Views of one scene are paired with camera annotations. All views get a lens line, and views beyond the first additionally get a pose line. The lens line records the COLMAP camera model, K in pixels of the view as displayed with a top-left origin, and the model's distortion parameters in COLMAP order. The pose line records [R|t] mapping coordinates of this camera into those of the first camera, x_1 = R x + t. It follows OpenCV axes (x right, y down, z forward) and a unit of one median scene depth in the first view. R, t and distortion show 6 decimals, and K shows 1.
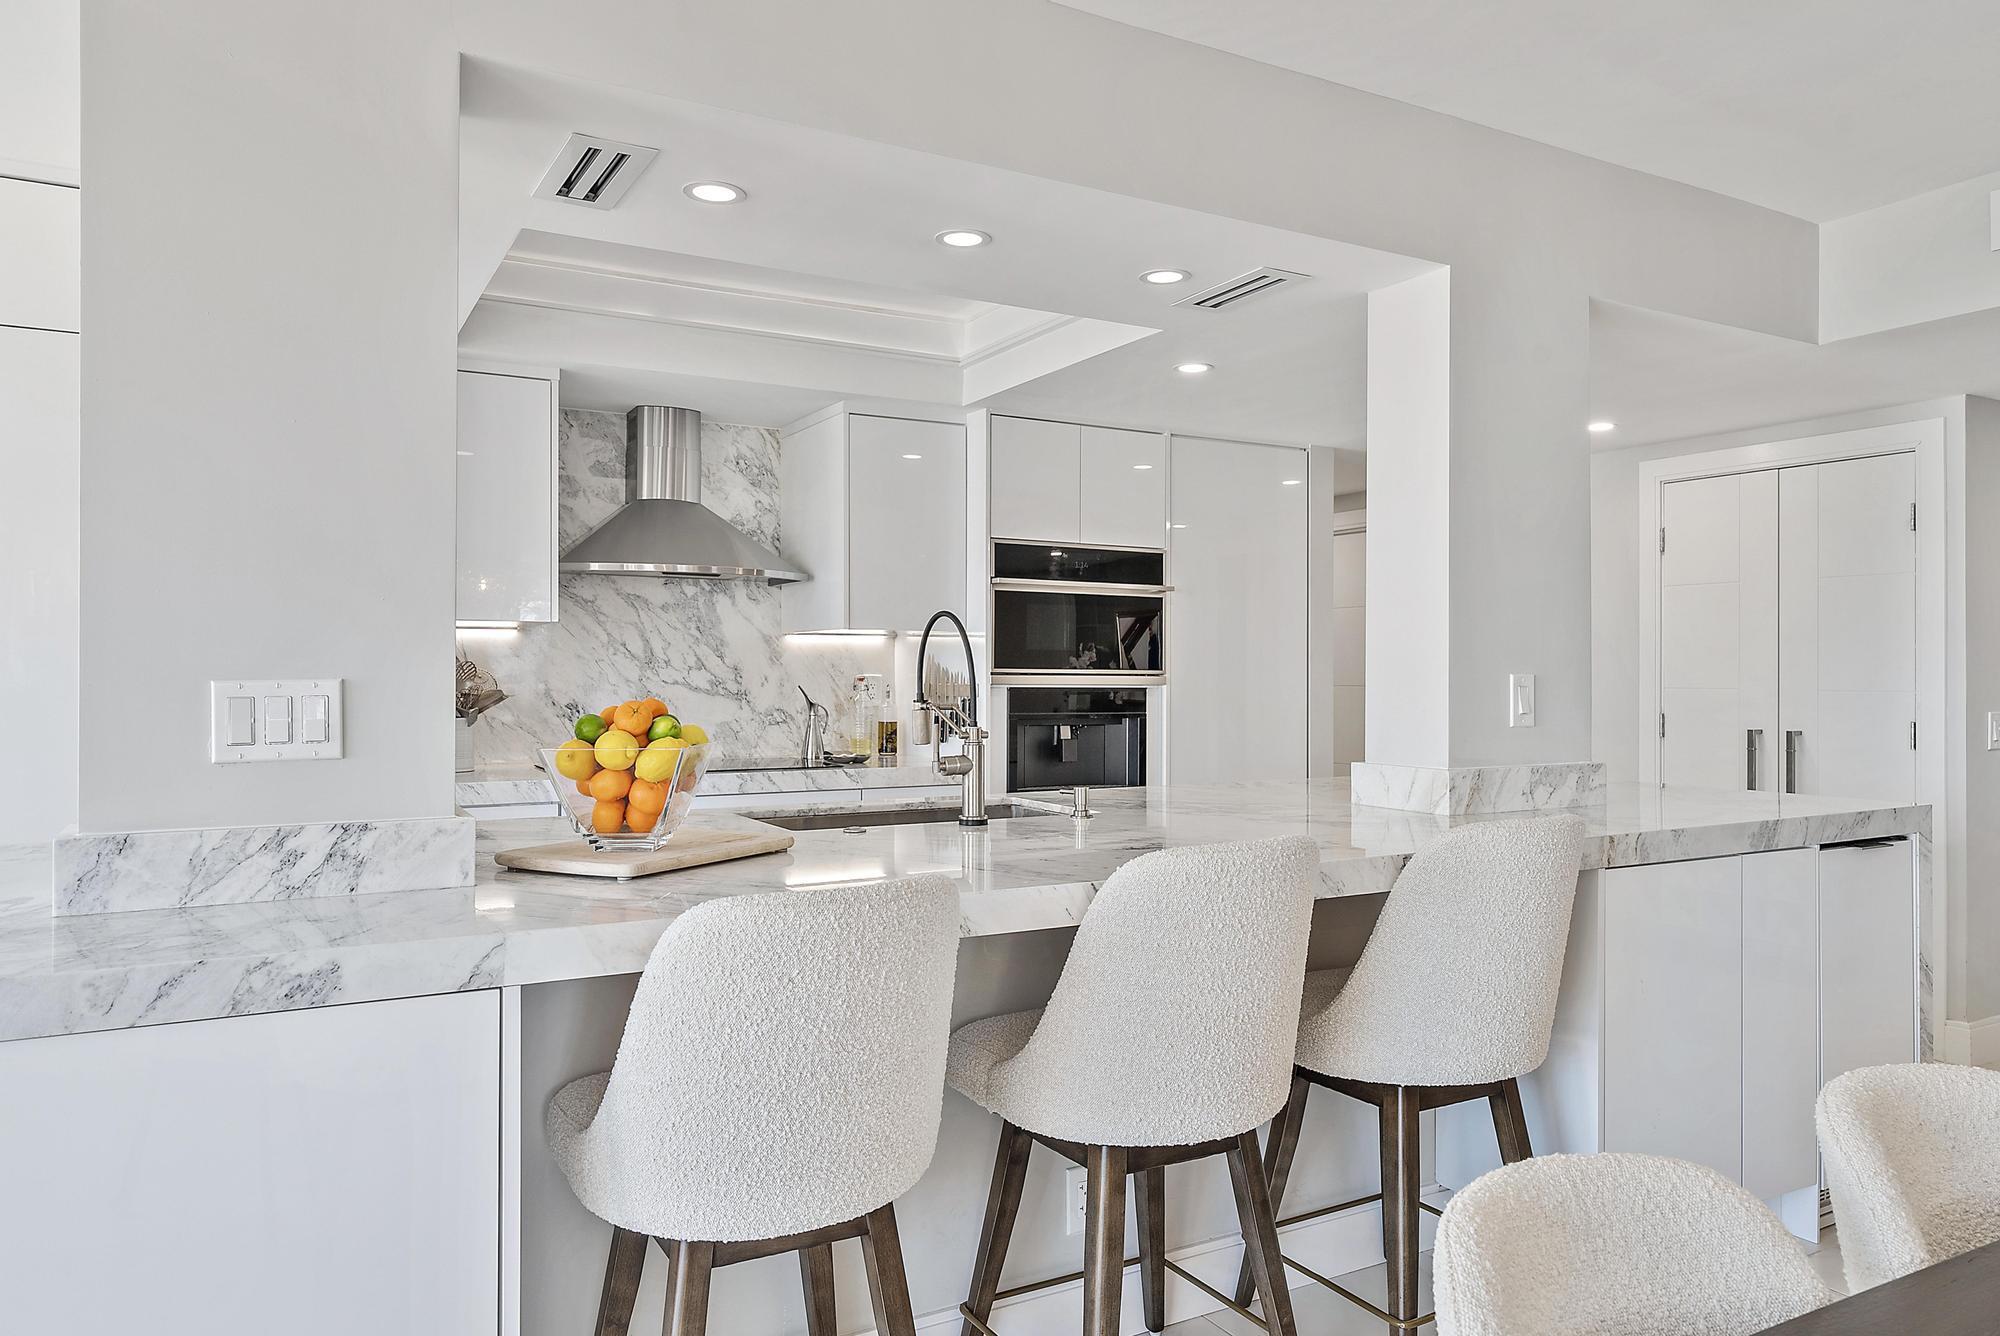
lens RADIAL K [[1357.6, 0, 990.8], [0, 1357.6, 672.1], [0, 0, 1]] dist [0.007002, -0.004583]
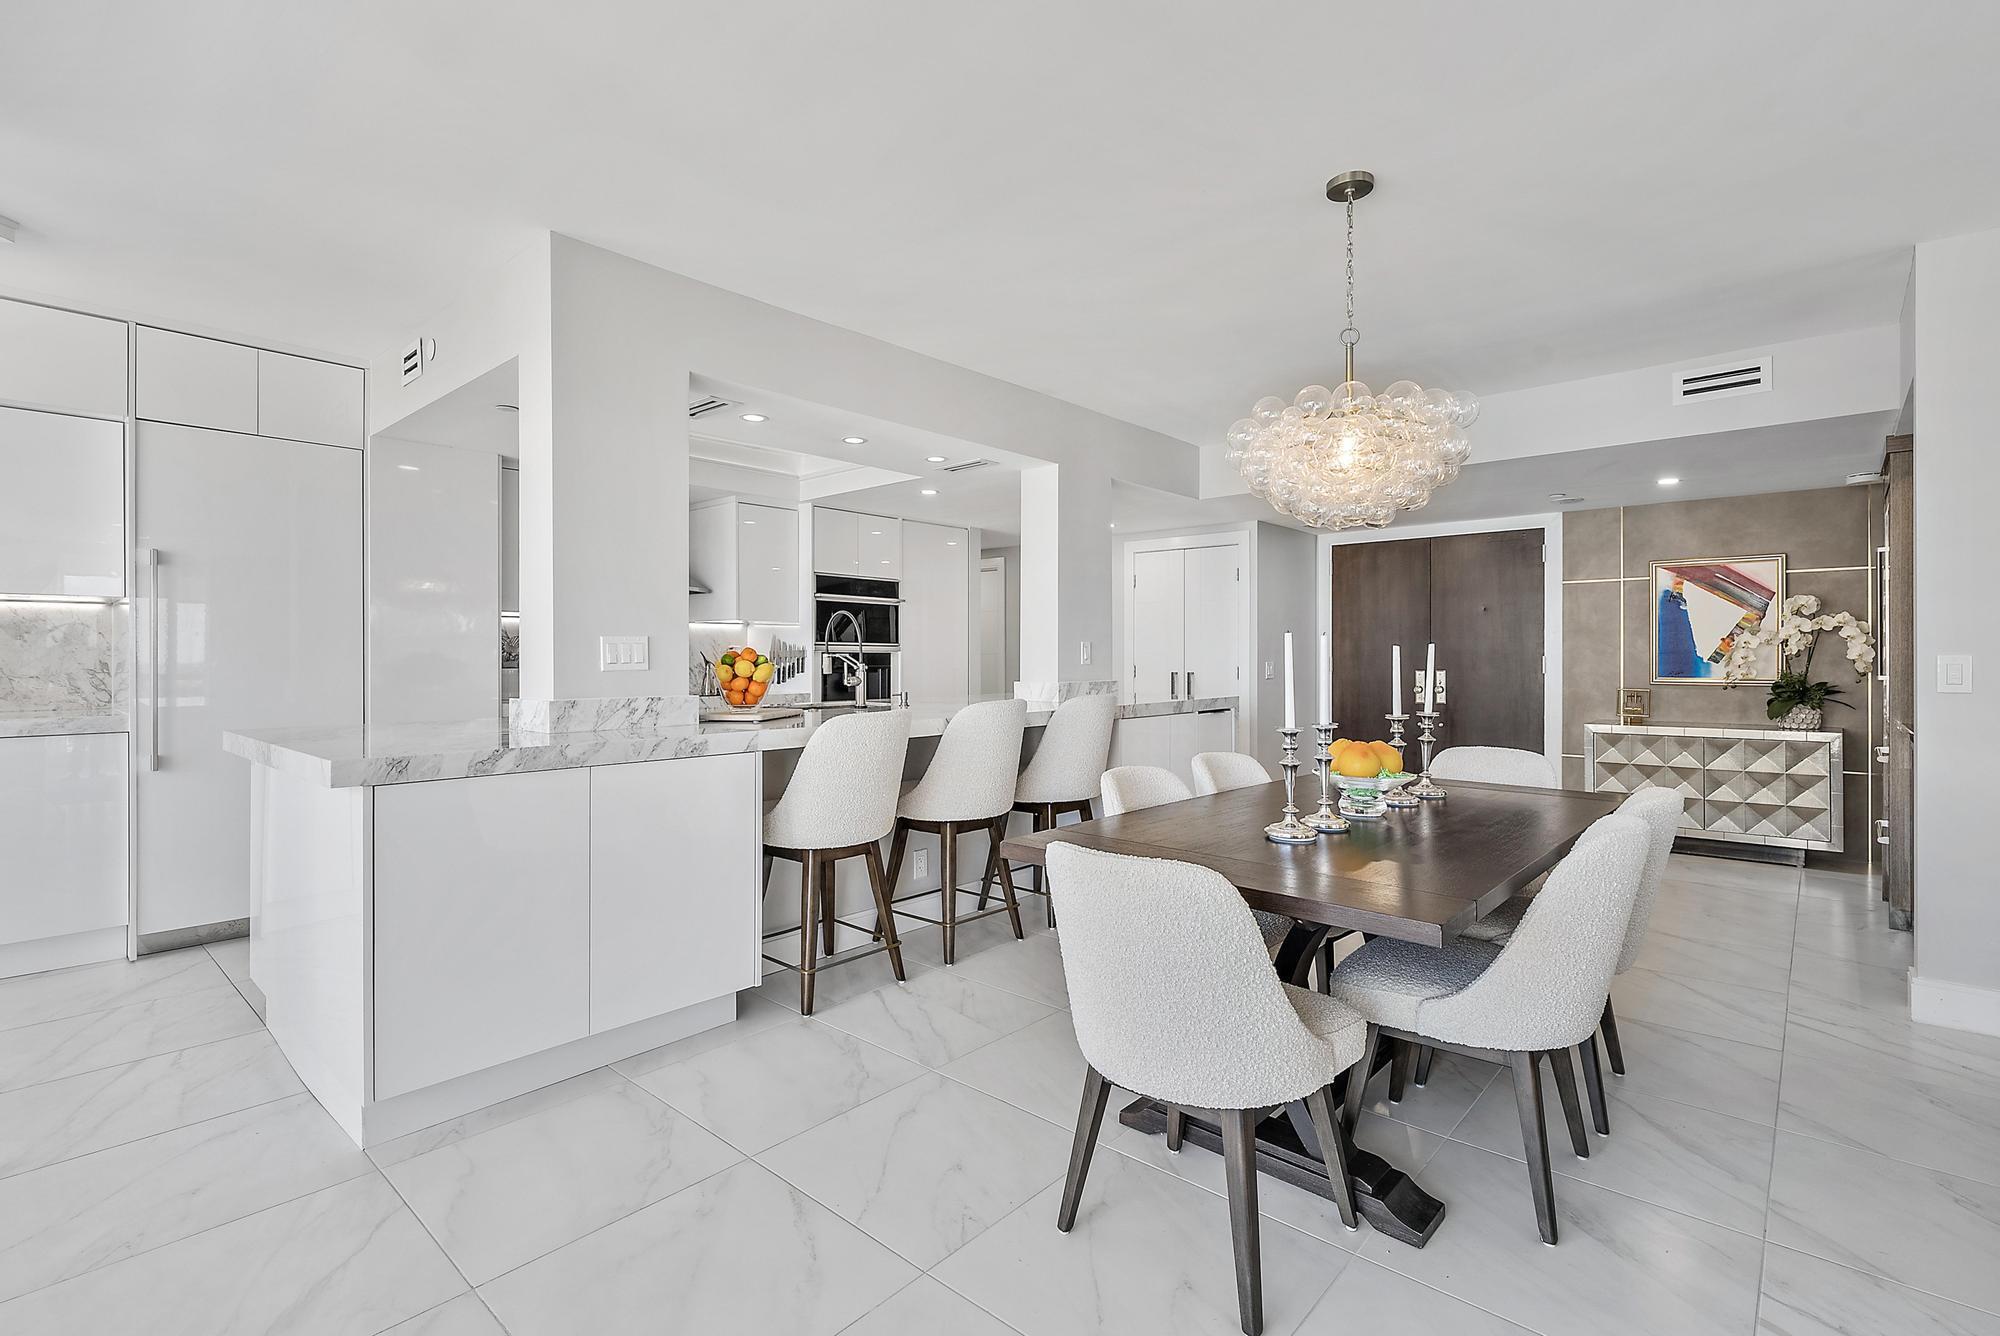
lens RADIAL K [[890.7, 0, 1004.1], [0, 890.7, 663.8], [0, 0, 1]] dist [-0.002392, 0.000803]
pose [[0.948009, -0.004809, 0.318207, -0.168810], [0.000818, 0.999919, 0.012676, 0.014730], [-0.318243, -0.011756, 0.947936, -0.296804]]
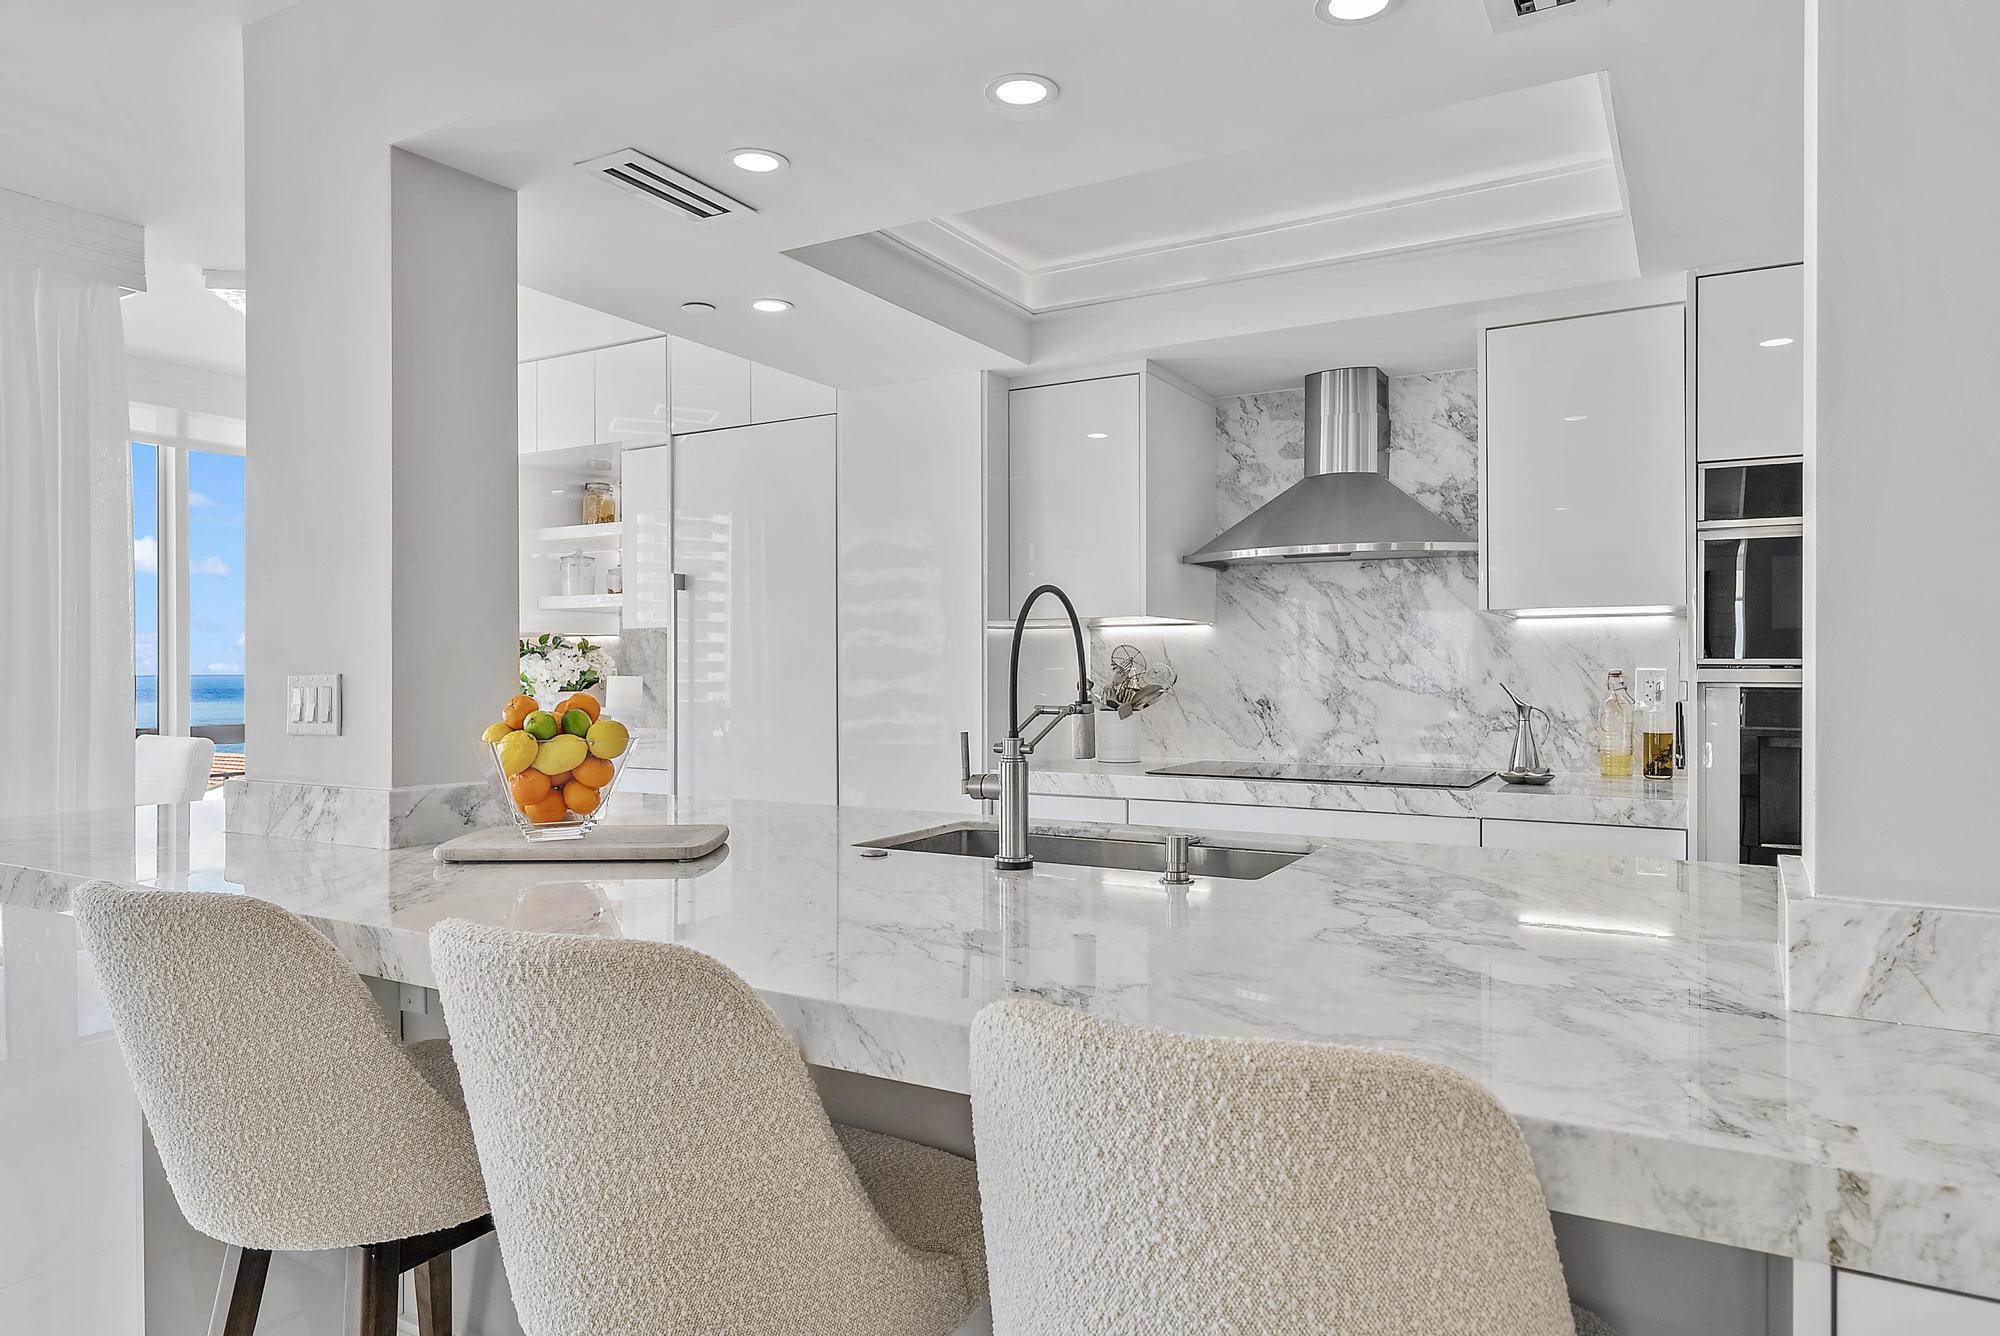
lens RADIAL K [[1234.9, 0, 1001.0], [0, 1234.9, 669.3], [0, 0, 1]] dist [0.010757, 0.001428]
pose [[0.505360, -0.003508, -0.862901, 0.369110], [0.004003, 0.999991, -0.001721, 0.002507], [0.862899, -0.002584, 0.505370, 0.417297]]
